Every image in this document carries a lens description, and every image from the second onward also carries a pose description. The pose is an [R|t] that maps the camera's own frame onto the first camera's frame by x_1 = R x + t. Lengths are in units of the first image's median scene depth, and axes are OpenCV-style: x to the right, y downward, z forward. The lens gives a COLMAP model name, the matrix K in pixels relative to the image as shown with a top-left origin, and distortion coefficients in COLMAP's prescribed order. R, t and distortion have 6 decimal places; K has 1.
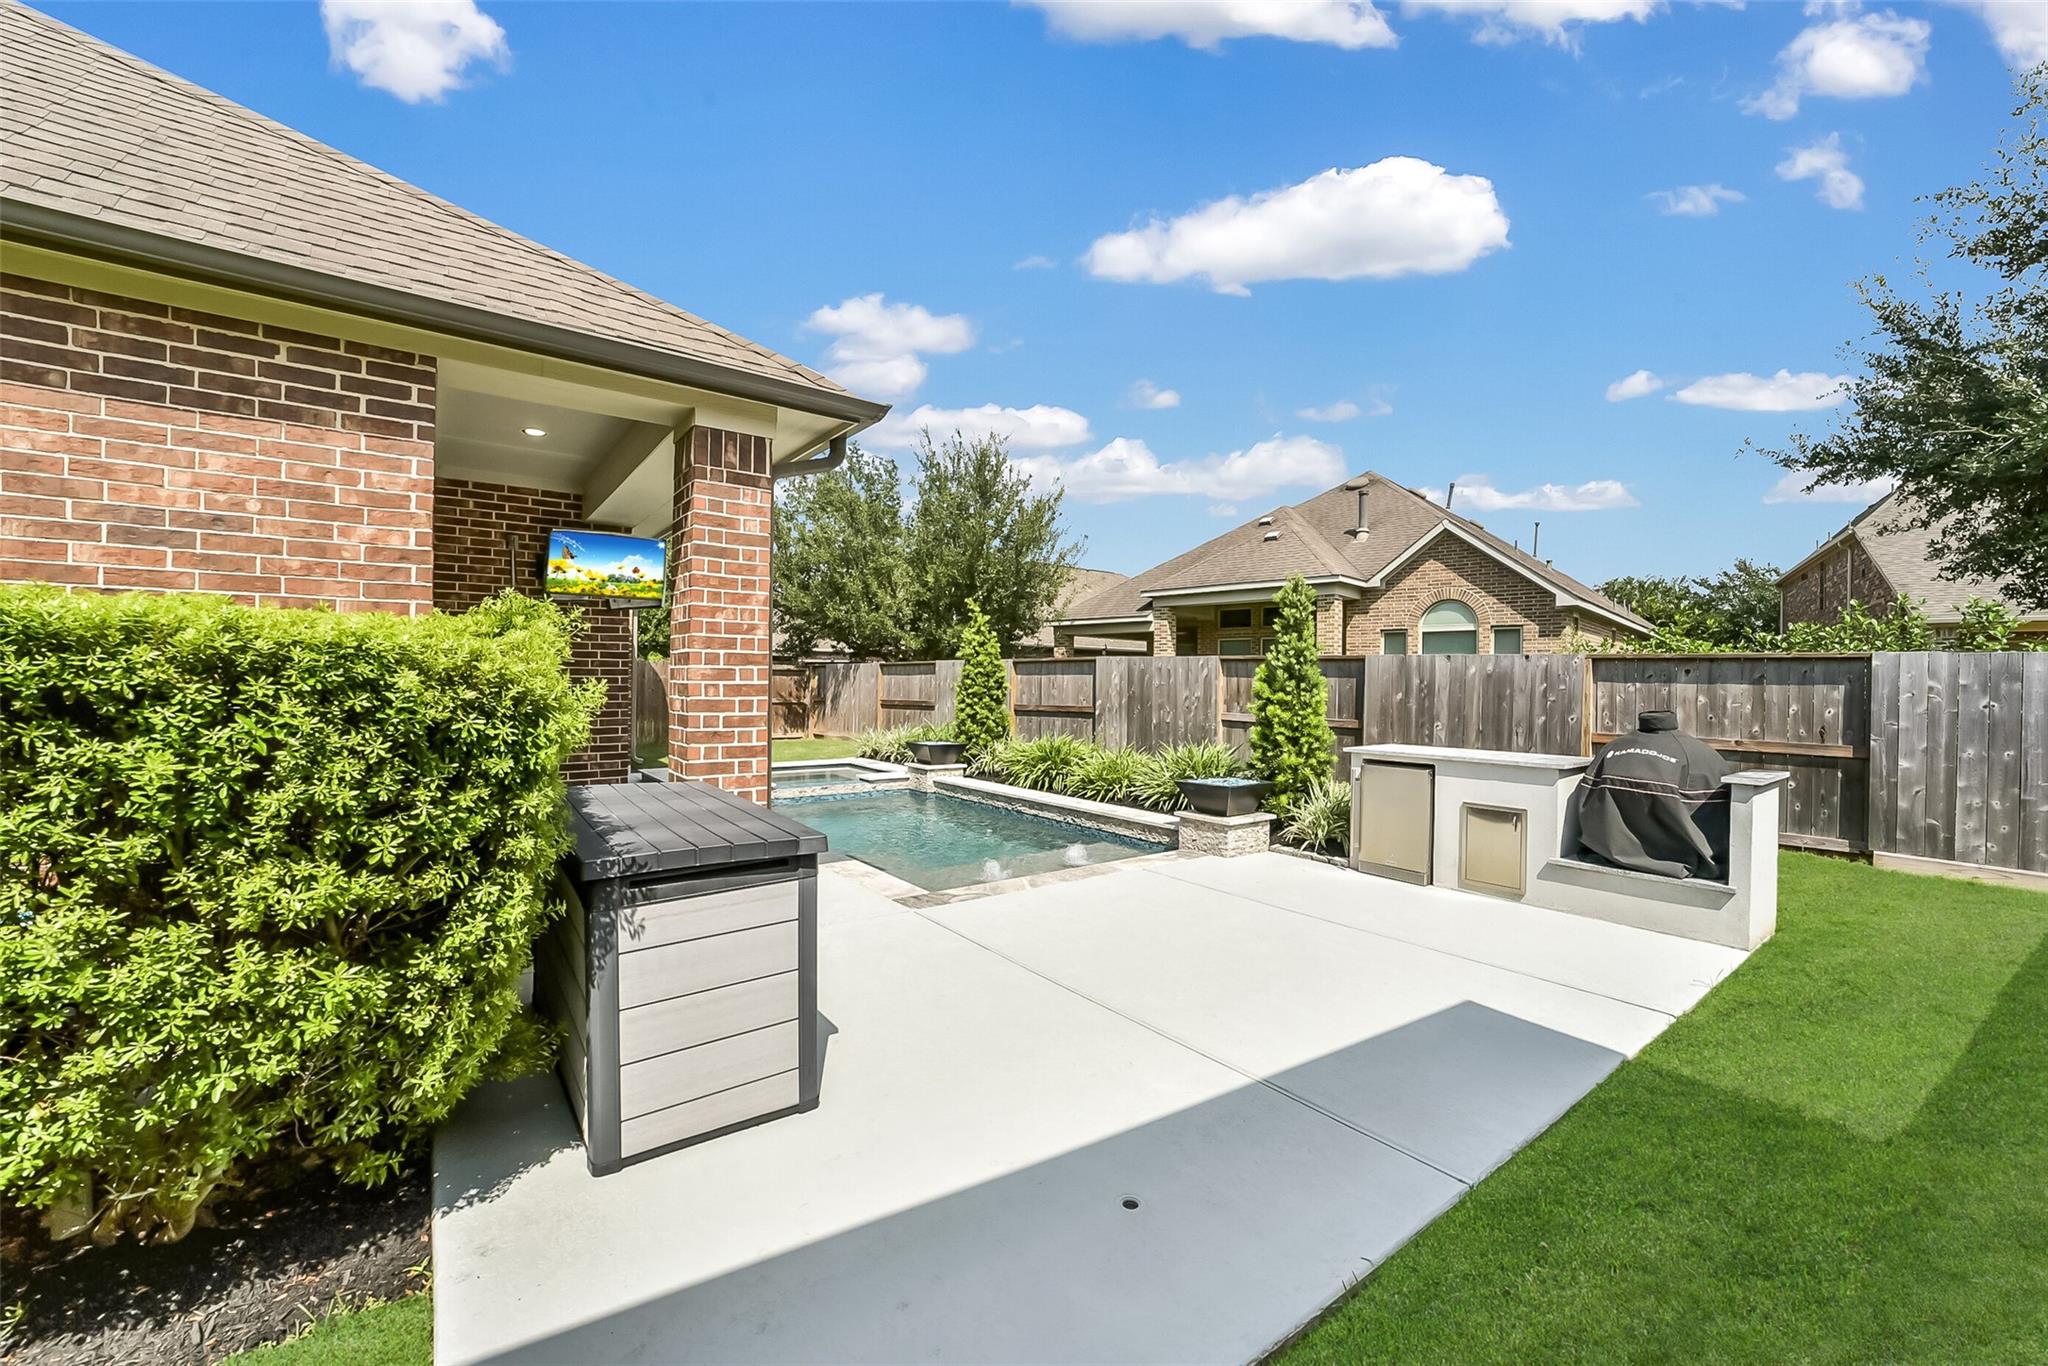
lens RADIAL K [[815.9, 0, 1026.4], [0, 815.9, 695.5], [0, 0, 1]] dist [-0.026961, 0.003981]
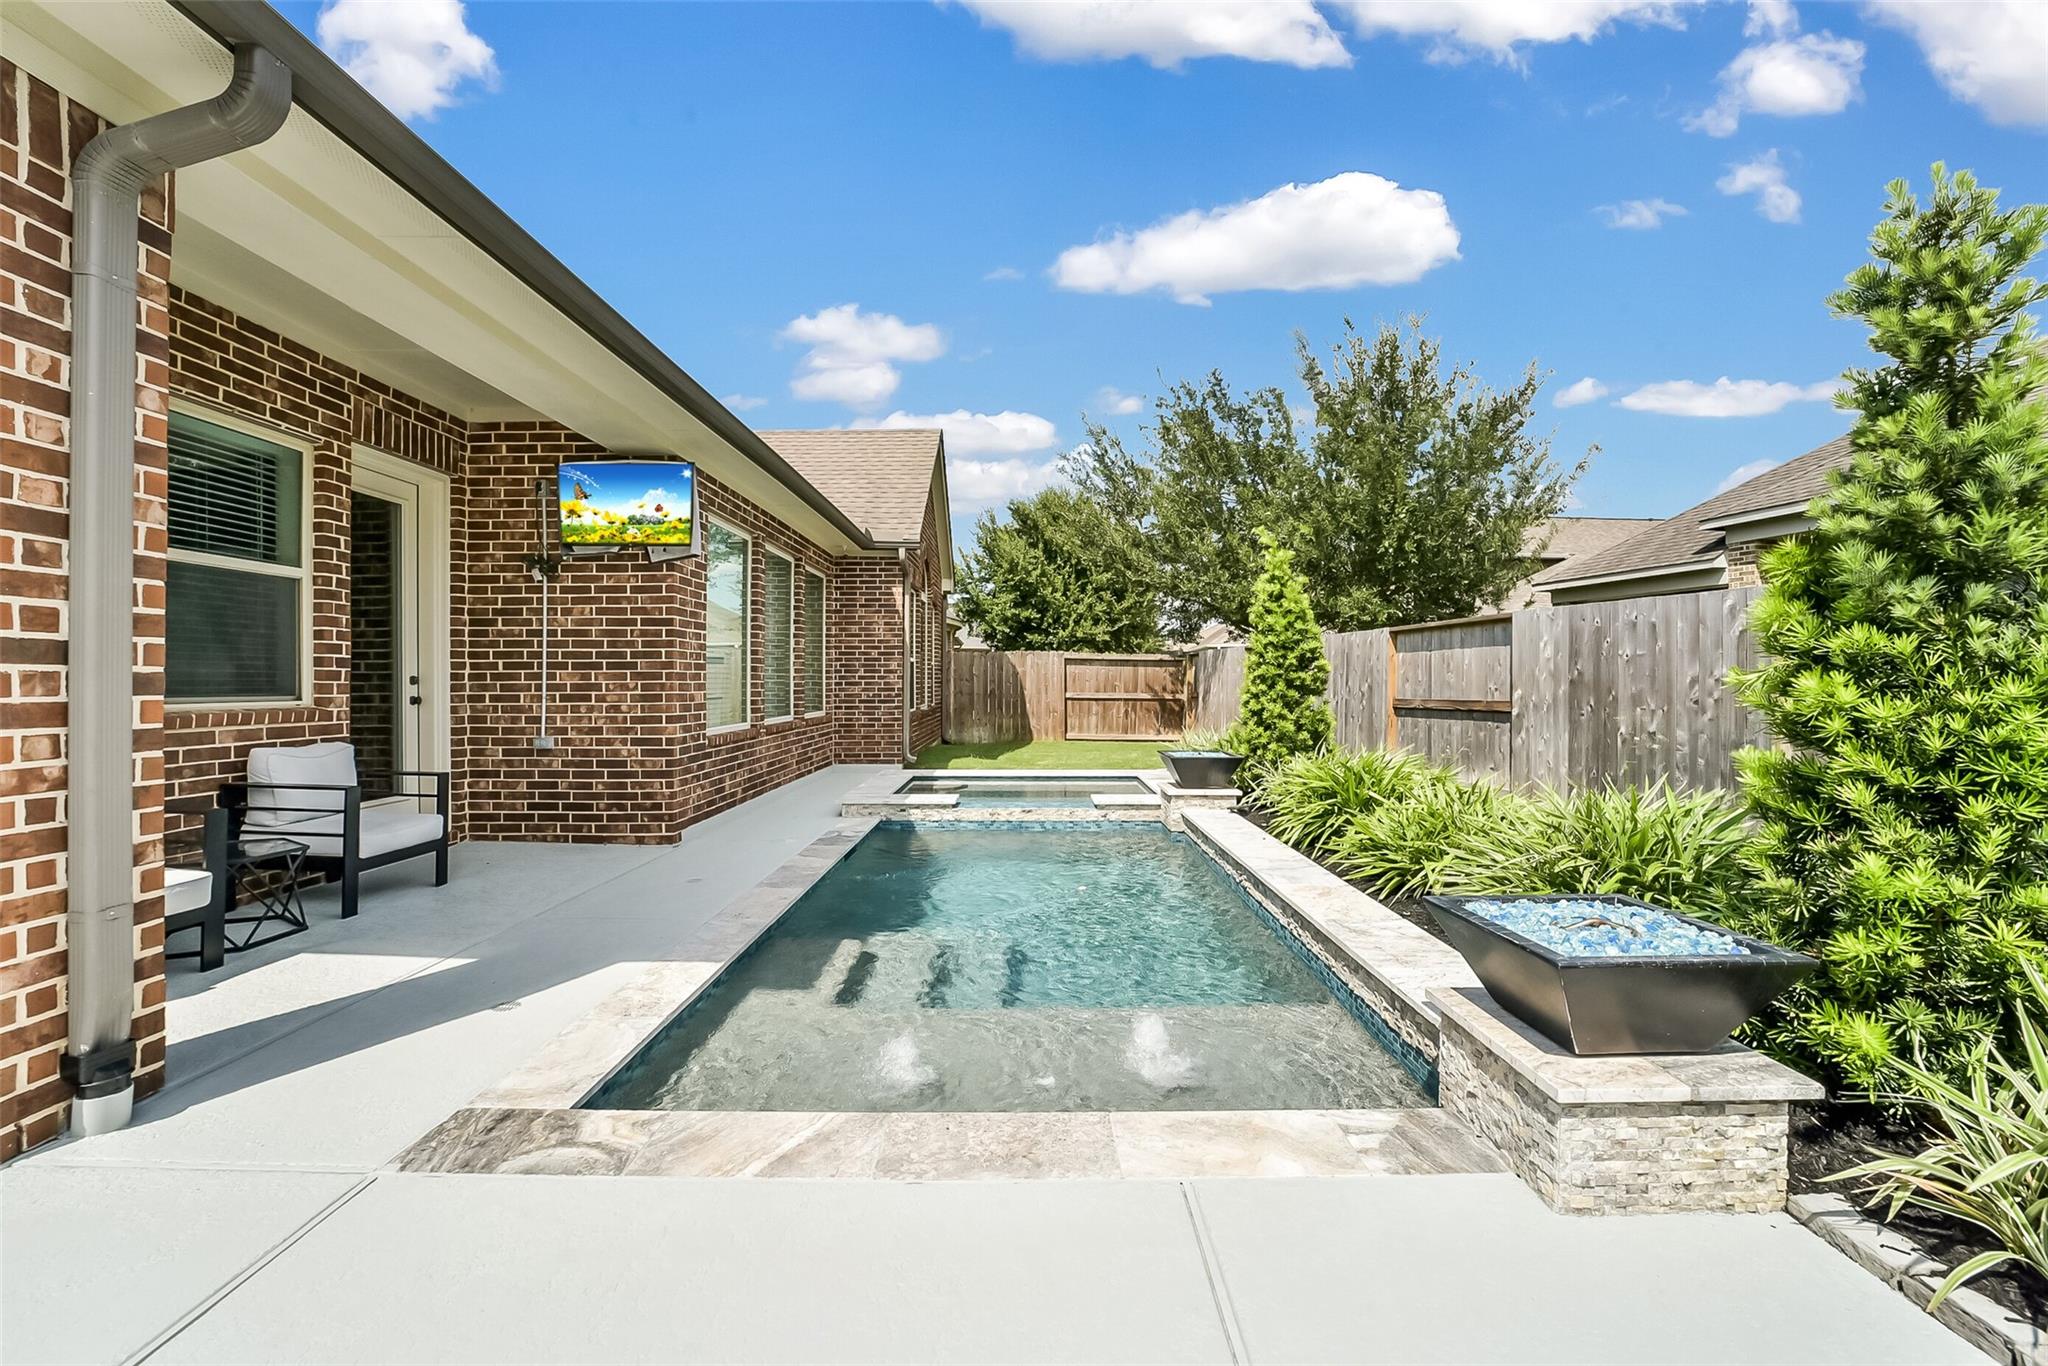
lens RADIAL K [[815.9, 0, 1013.4], [0, 815.9, 682.5], [0, 0, 1]] dist [-0.026961, 0.003981]
pose [[0.802859, -0.006450, -0.596133, 0.236395], [-0.005387, 0.999822, -0.018074, 0.021211], [0.596144, 0.017722, 0.802682, 0.600228]]
